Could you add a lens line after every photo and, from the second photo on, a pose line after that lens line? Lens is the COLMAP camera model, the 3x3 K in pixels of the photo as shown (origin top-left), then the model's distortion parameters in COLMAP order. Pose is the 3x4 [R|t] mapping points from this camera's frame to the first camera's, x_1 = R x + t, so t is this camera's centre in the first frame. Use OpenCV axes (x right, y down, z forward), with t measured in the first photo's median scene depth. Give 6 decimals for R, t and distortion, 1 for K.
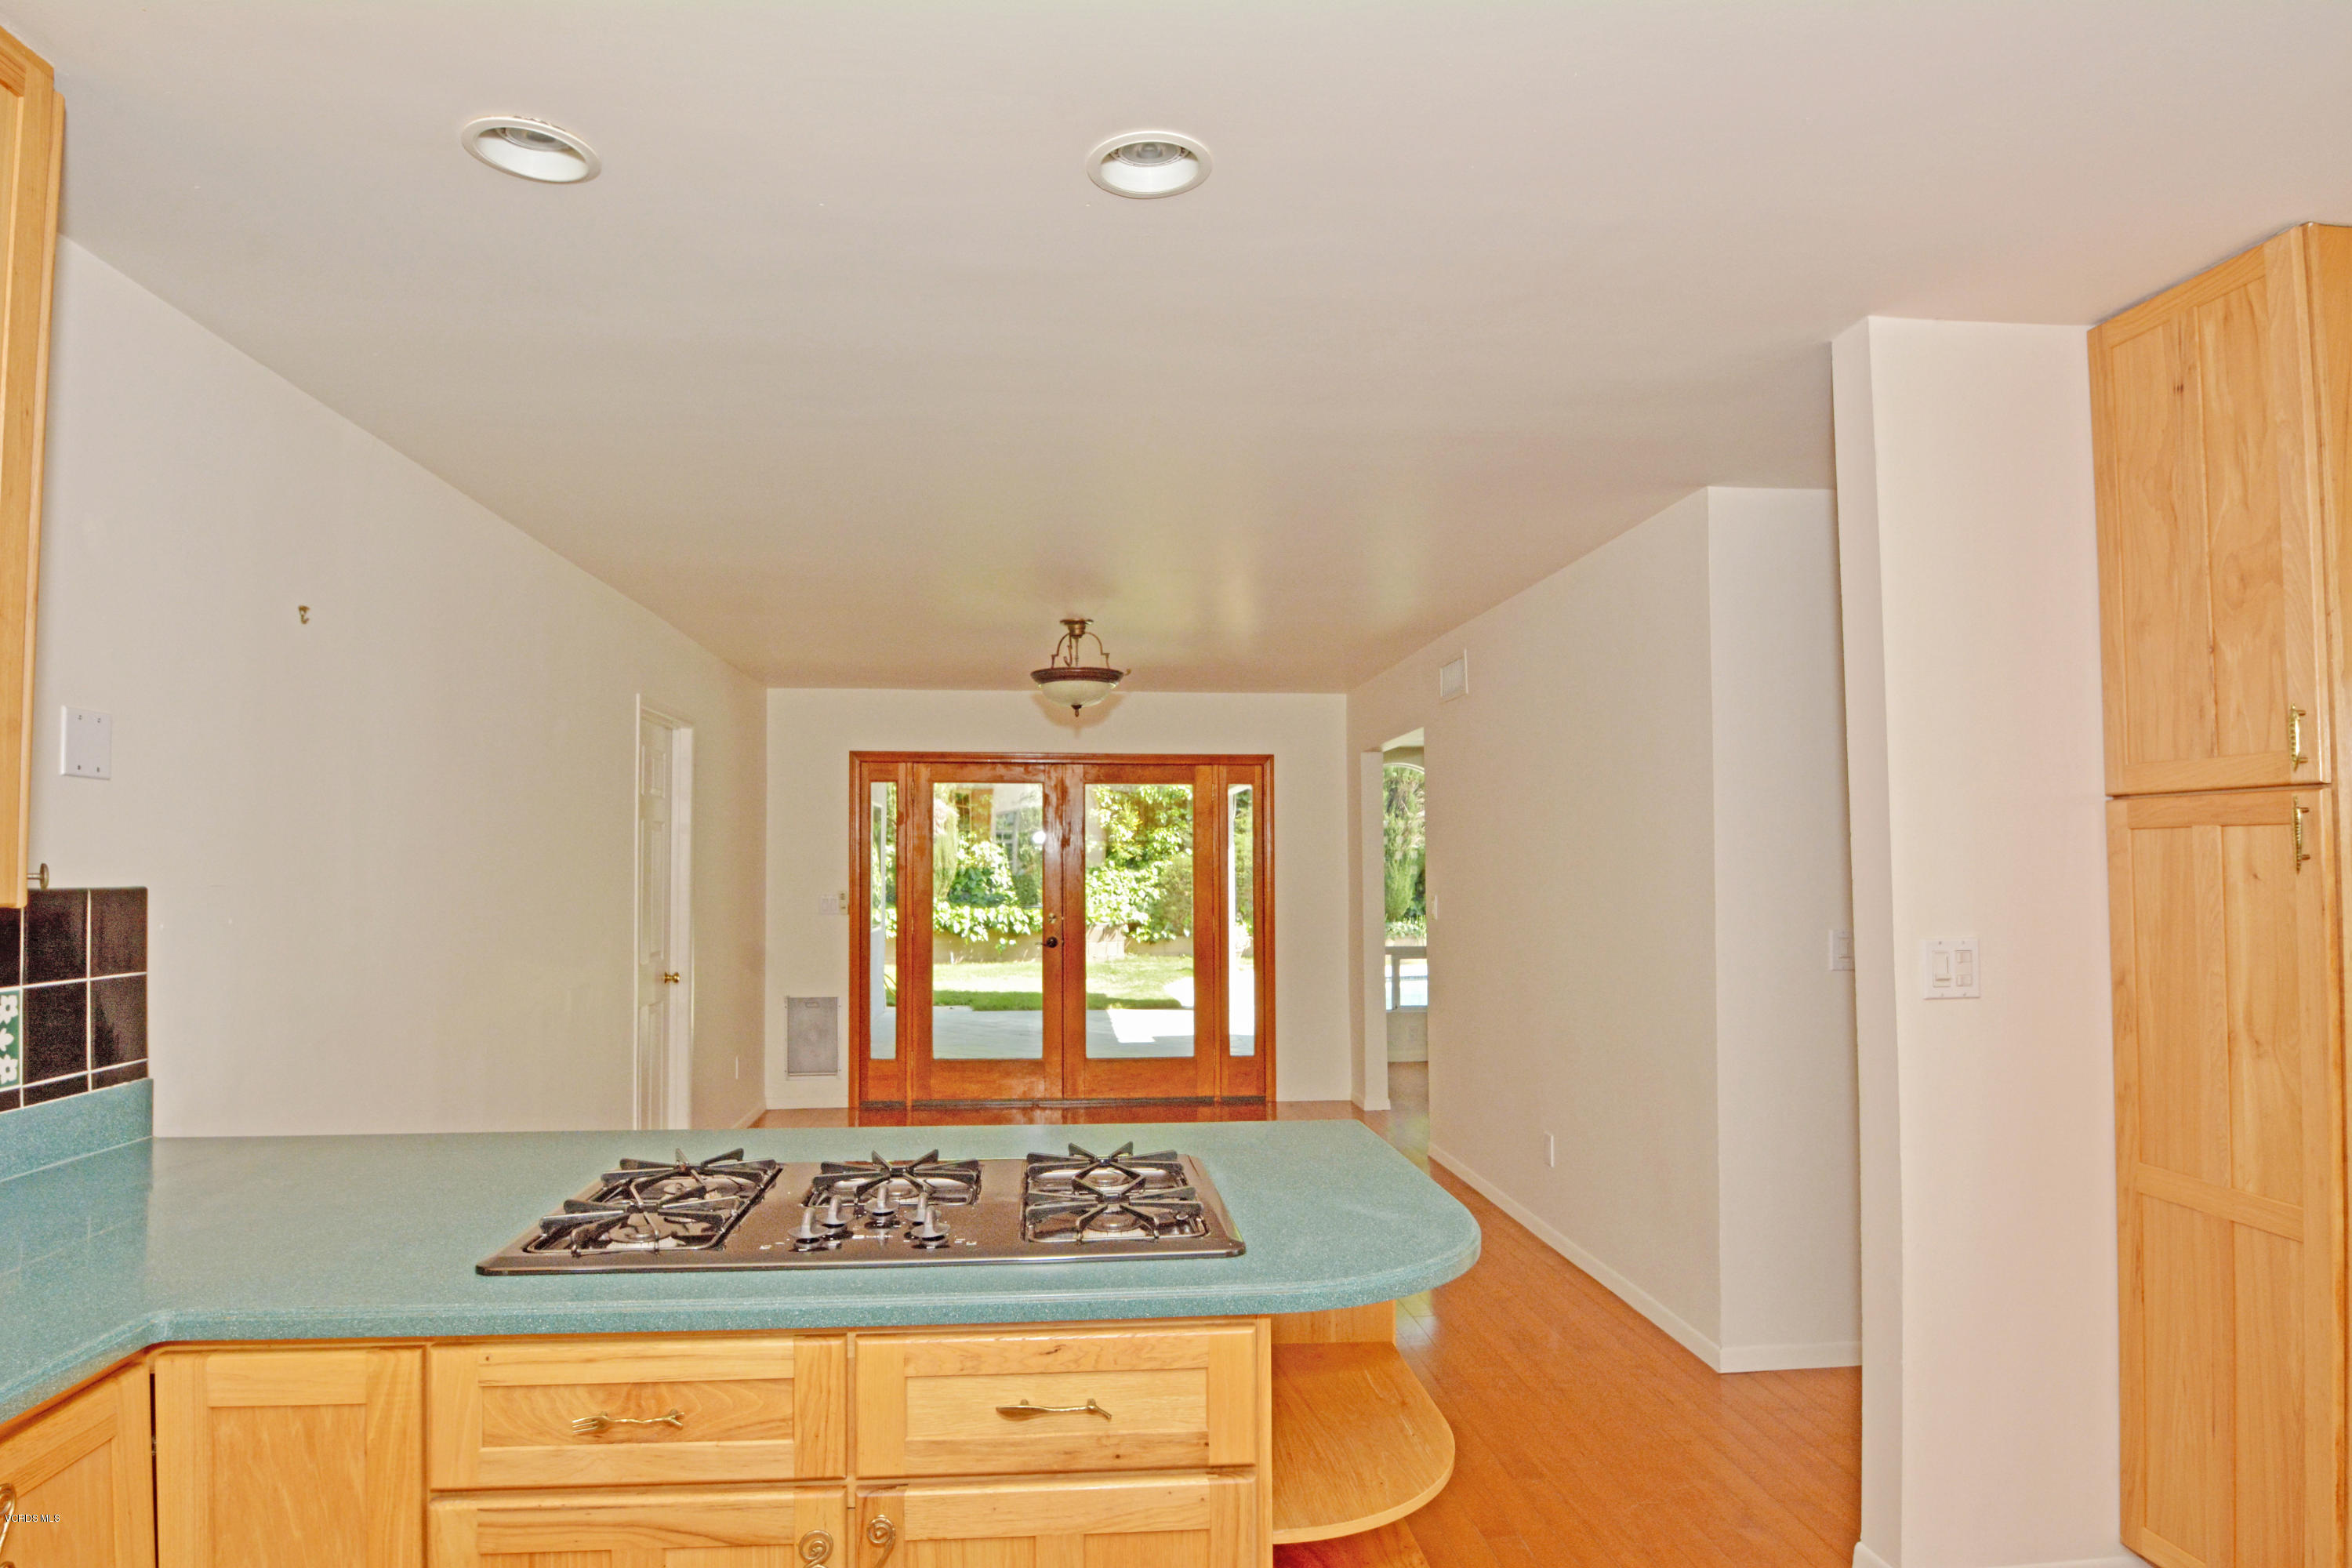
lens RADIAL K [[1346.6, 0, 1168.0], [0, 1346.6, 813.2], [0, 0, 1]] dist [-0.027493, -0.003157]
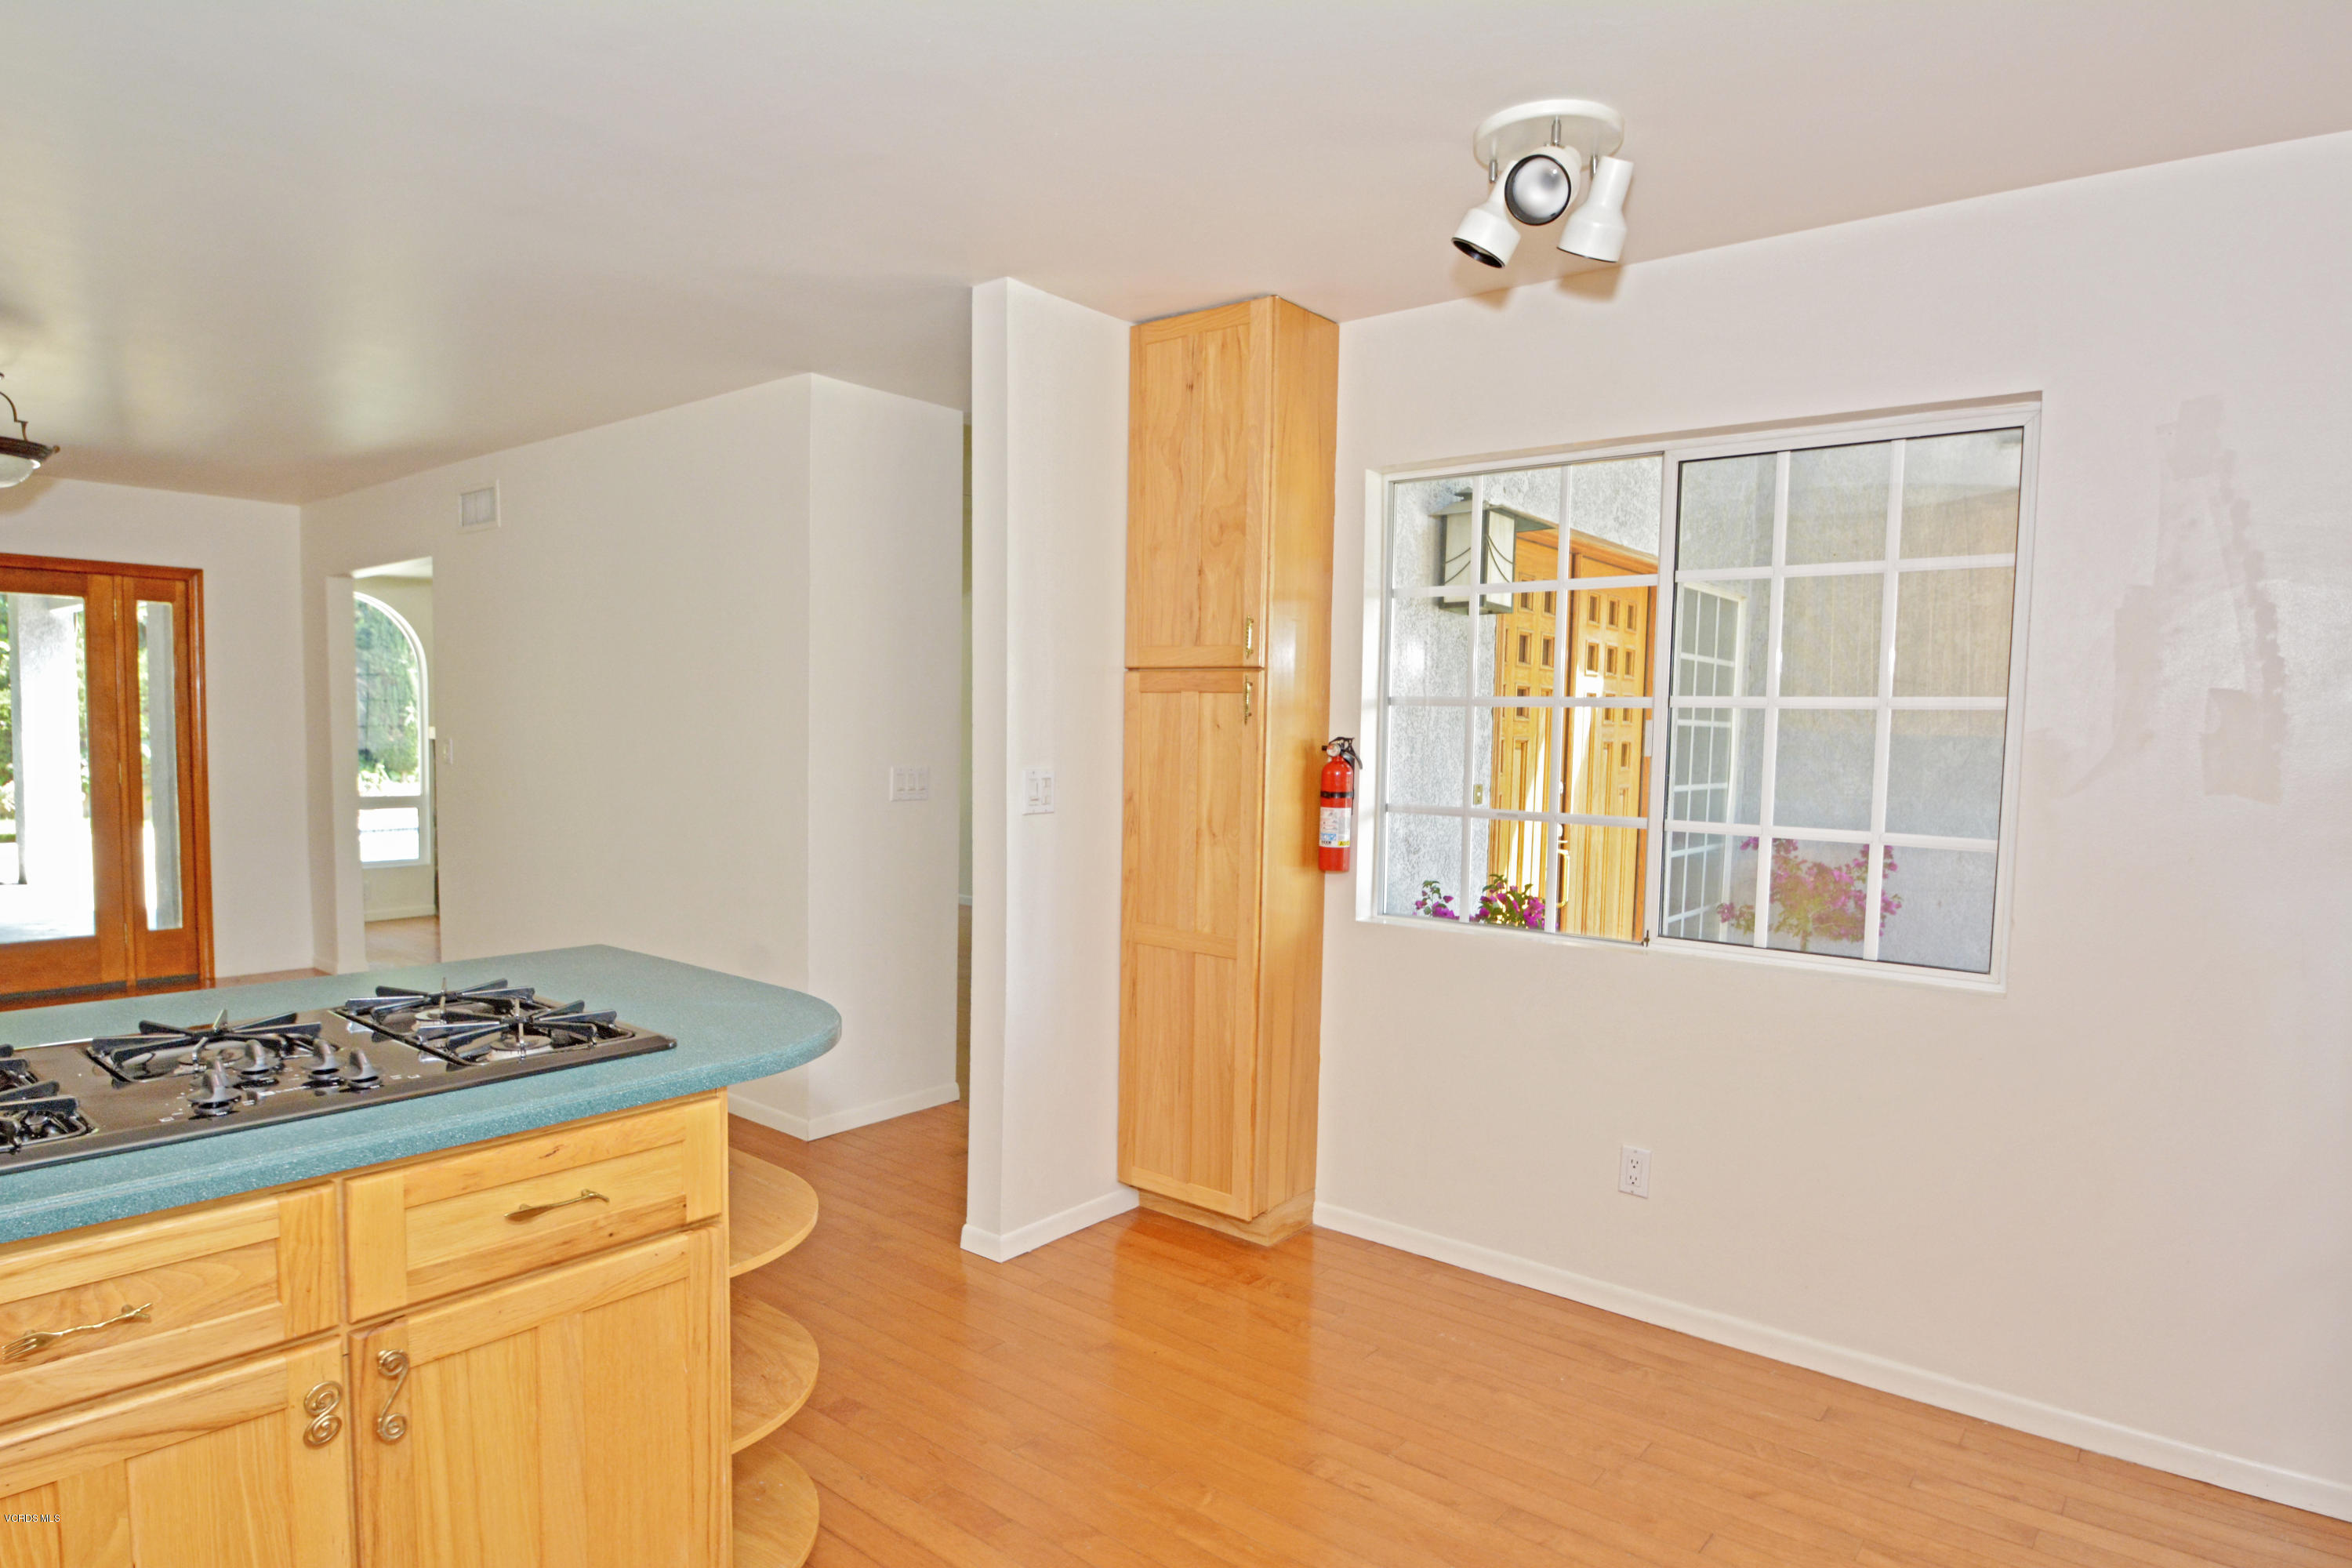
lens RADIAL K [[1346.6, 0, 1168.0], [0, 1346.6, 813.2], [0, 0, 1]] dist [-0.027493, -0.003157]
pose [[0.689406, -0.030197, 0.723745, -0.307963], [-0.049822, 0.994788, 0.088964, 0.010910], [-0.722660, -0.097390, 0.684308, -0.026806]]
